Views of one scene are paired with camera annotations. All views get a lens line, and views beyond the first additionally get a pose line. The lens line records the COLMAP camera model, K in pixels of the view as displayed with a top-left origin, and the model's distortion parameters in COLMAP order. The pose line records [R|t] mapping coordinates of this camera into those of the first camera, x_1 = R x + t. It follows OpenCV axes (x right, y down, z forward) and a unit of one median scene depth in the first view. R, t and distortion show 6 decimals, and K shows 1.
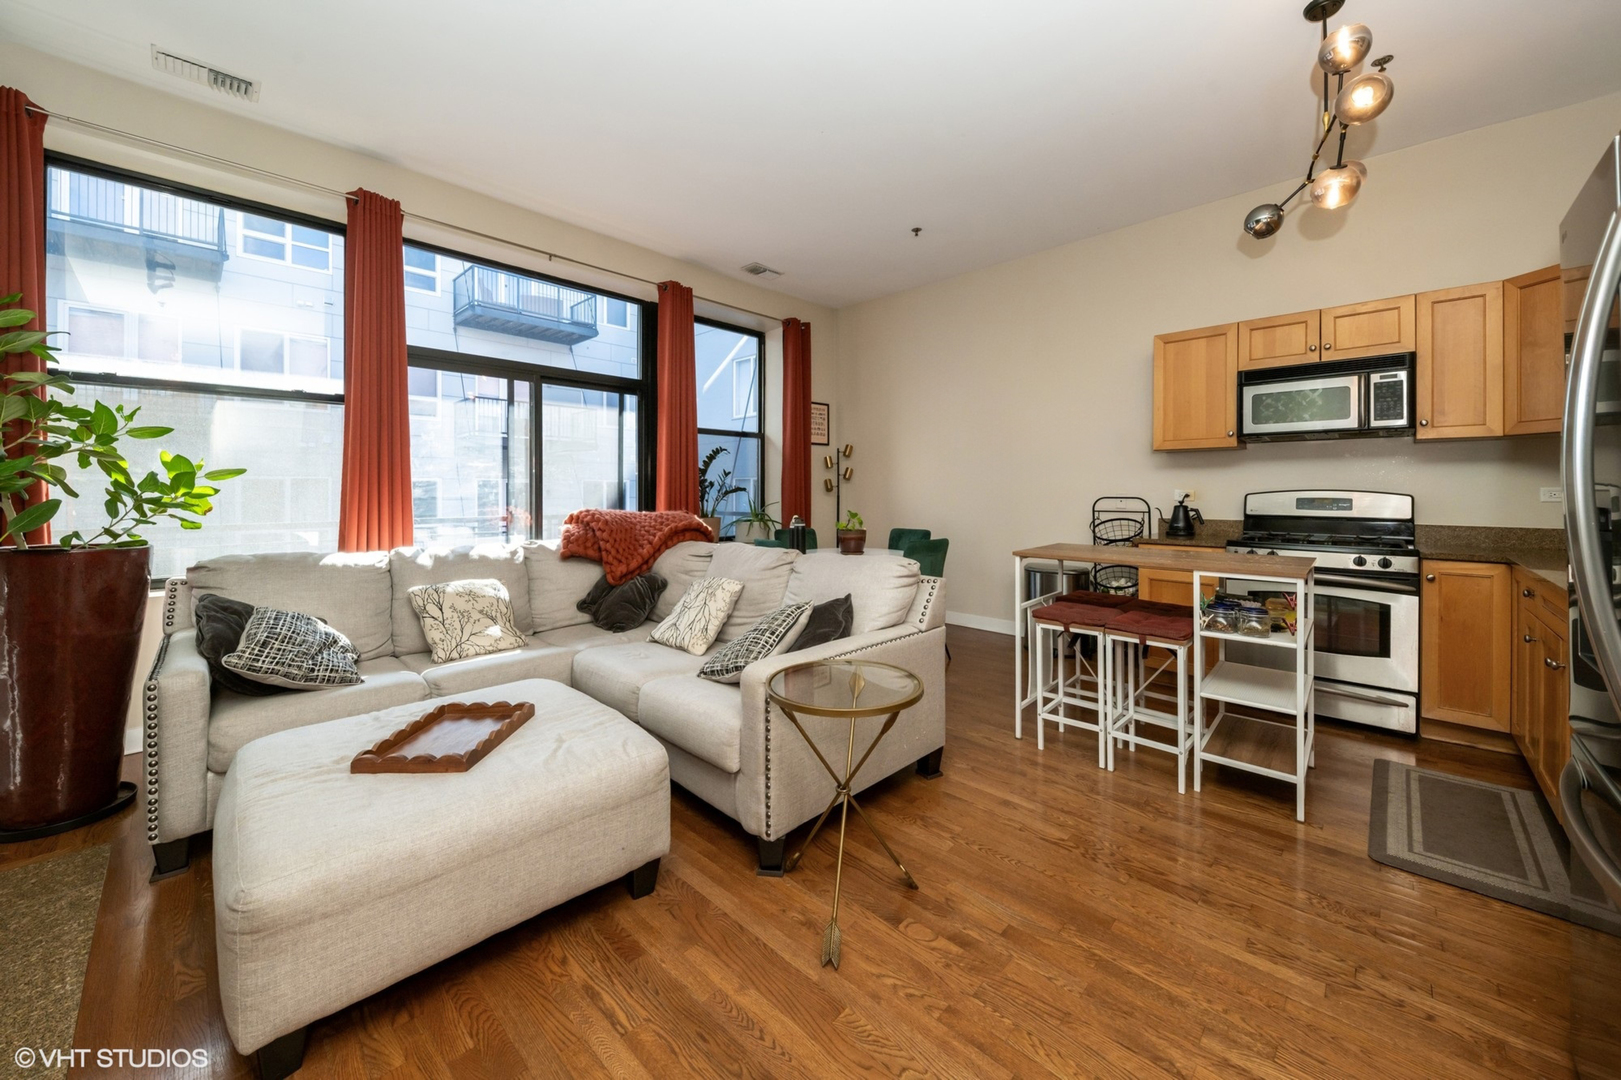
lens RADIAL K [[589.7, 0, 810.9], [0, 589.7, 484.0], [0, 0, 1]] dist [0.014697, -0.007512]
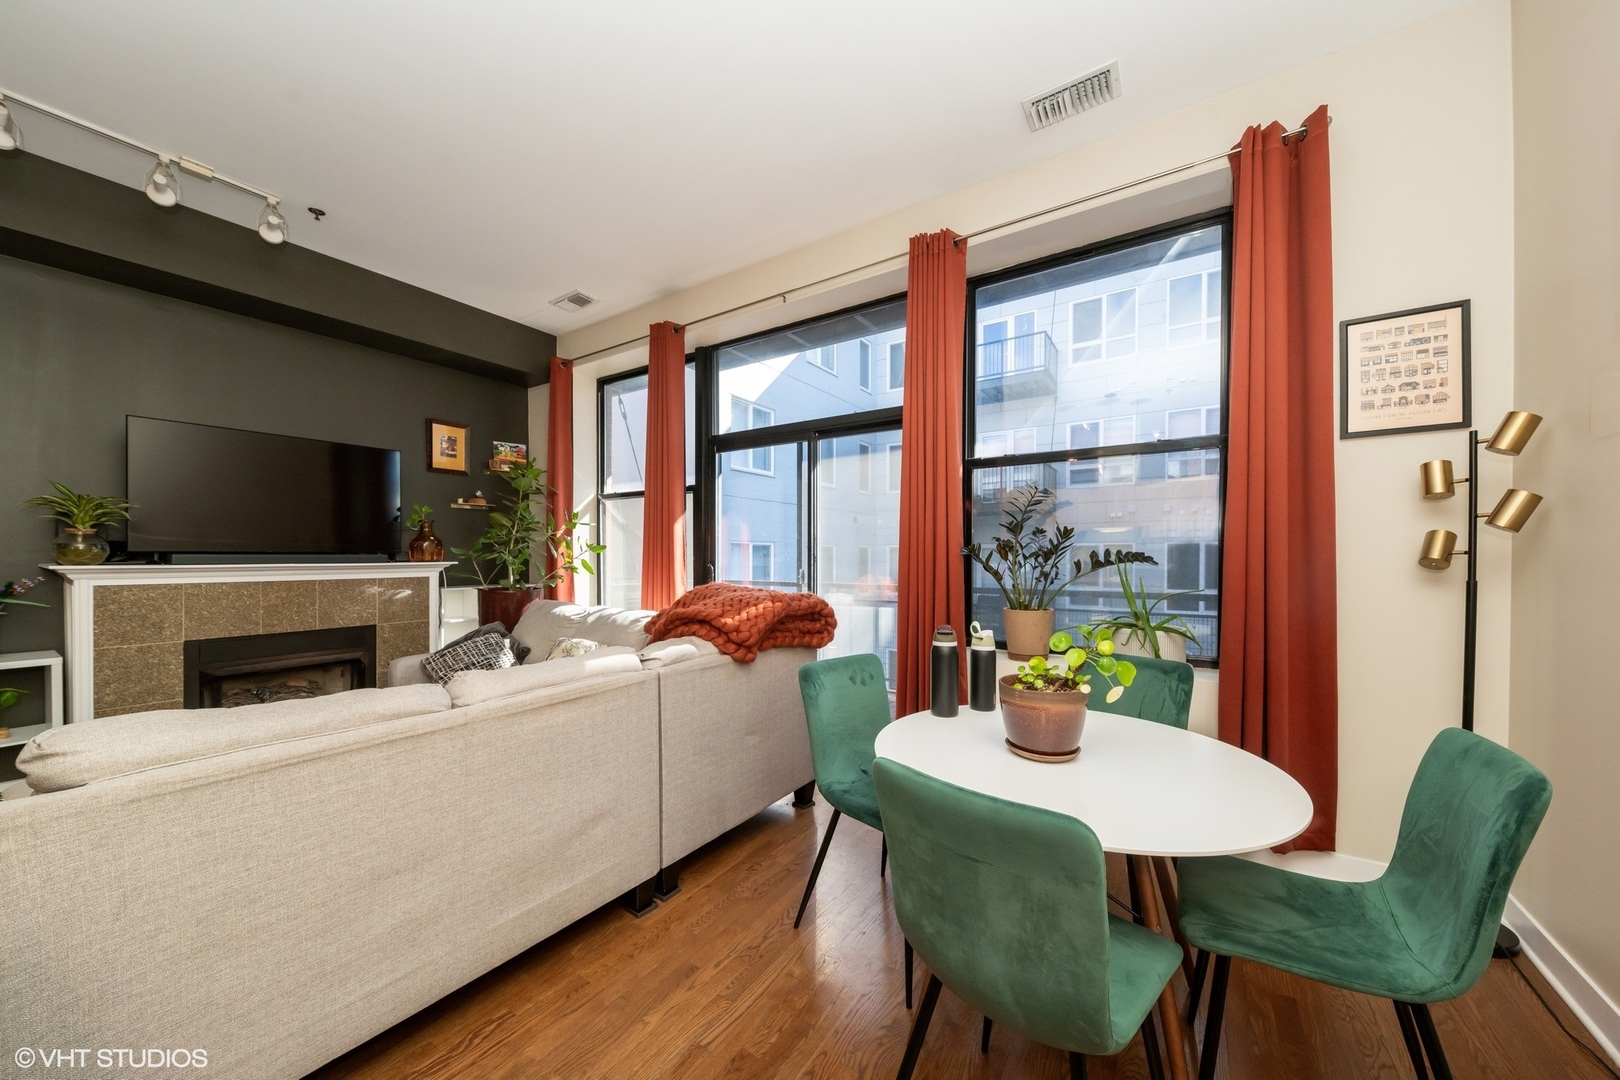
lens RADIAL K [[578.6, 0, 817.6], [0, 578.6, 556.4], [0, 0, 1]] dist [0.012592, -0.006977]
pose [[0.179321, 0.002167, -0.983788, 0.691353], [0.010280, 0.999939, 0.004076, 0.002913], [0.983737, -0.010844, 0.179288, 1.448759]]
